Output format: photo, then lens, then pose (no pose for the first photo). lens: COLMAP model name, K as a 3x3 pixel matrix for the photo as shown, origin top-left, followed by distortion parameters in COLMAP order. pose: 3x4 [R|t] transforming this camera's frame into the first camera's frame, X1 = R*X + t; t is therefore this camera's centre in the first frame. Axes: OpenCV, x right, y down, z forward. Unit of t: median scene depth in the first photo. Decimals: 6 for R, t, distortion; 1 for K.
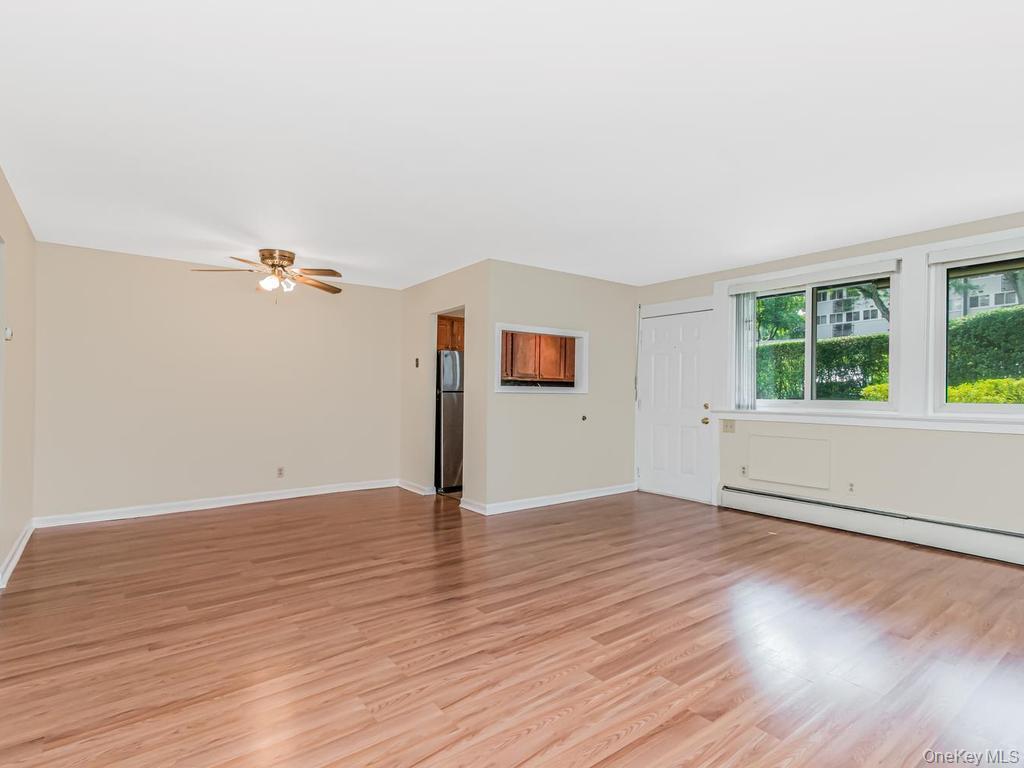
lens RADIAL K [[525.9, 0, 535.5], [0, 525.9, 392.8], [0, 0, 1]] dist [0.023151, -0.000072]
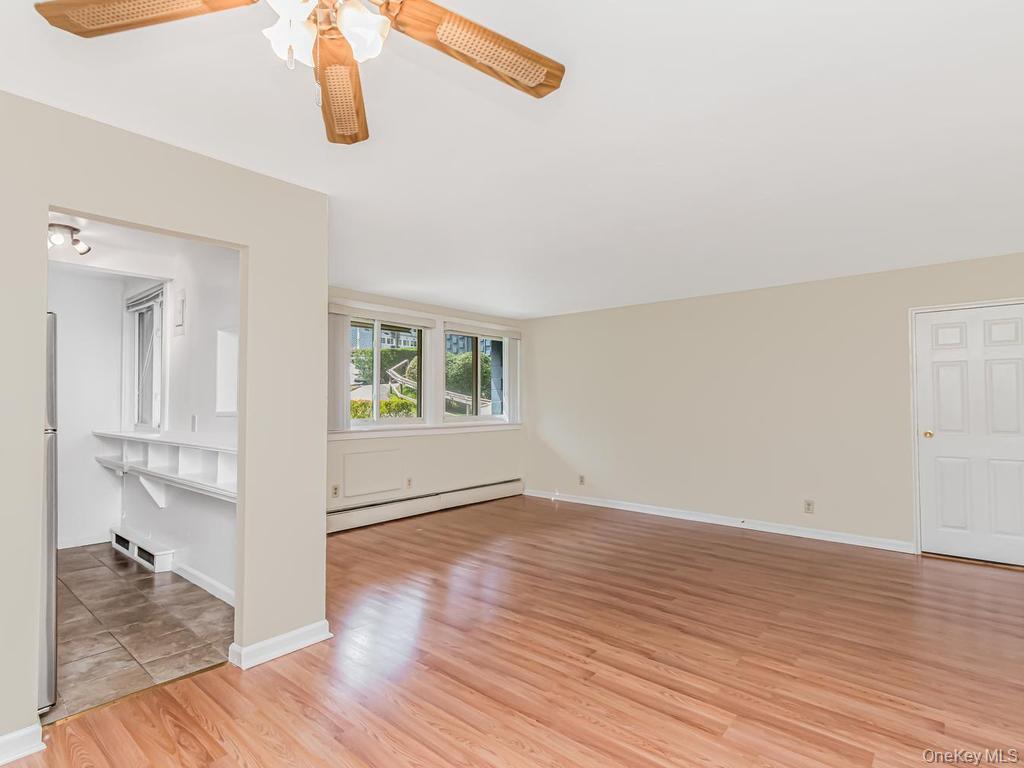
lens RADIAL K [[525.9, 0, 535.5], [0, 525.9, 392.8], [0, 0, 1]] dist [0.023151, -0.000072]
pose [[-0.205184, 0.010909, 0.978663, -0.814663], [0.002423, 0.999940, -0.010639, -0.033075], [-0.978720, 0.000188, -0.205198, 1.029247]]
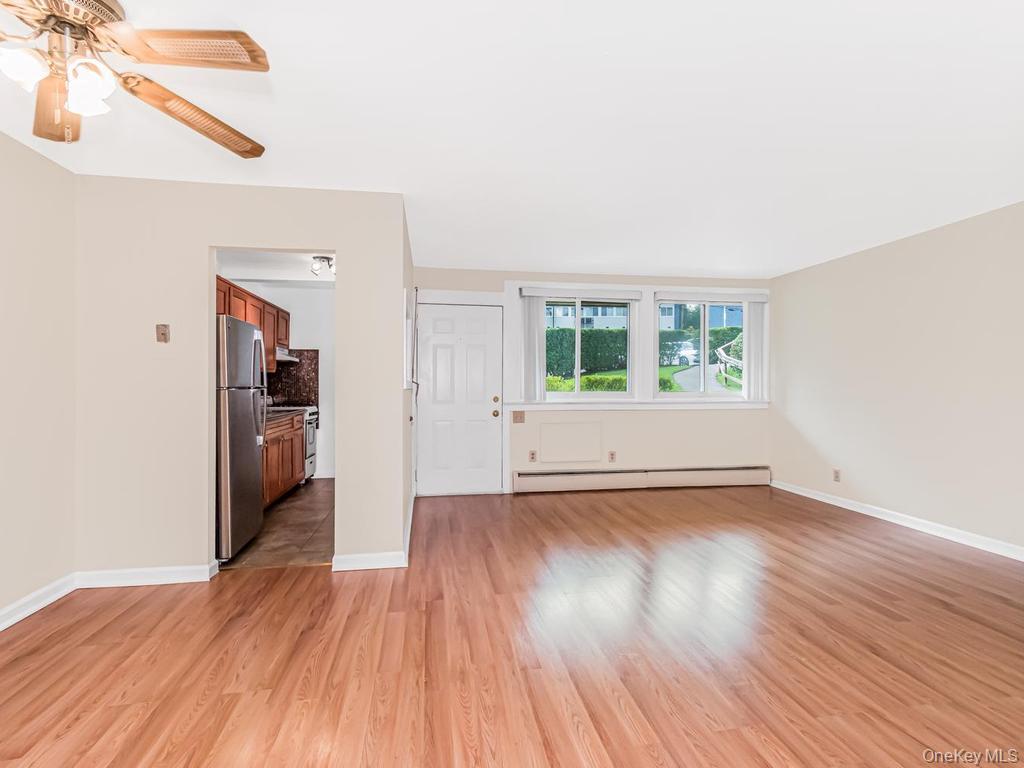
lens RADIAL K [[519.2, 0, 519.3], [0, 519.2, 383.6], [0, 0, 1]] dist [0.021287, -0.000654]
pose [[0.476630, -0.005341, 0.879088, -0.710680], [0.007049, 0.999973, 0.002253, -0.009072], [-0.879076, 0.005123, 0.476654, 0.621418]]
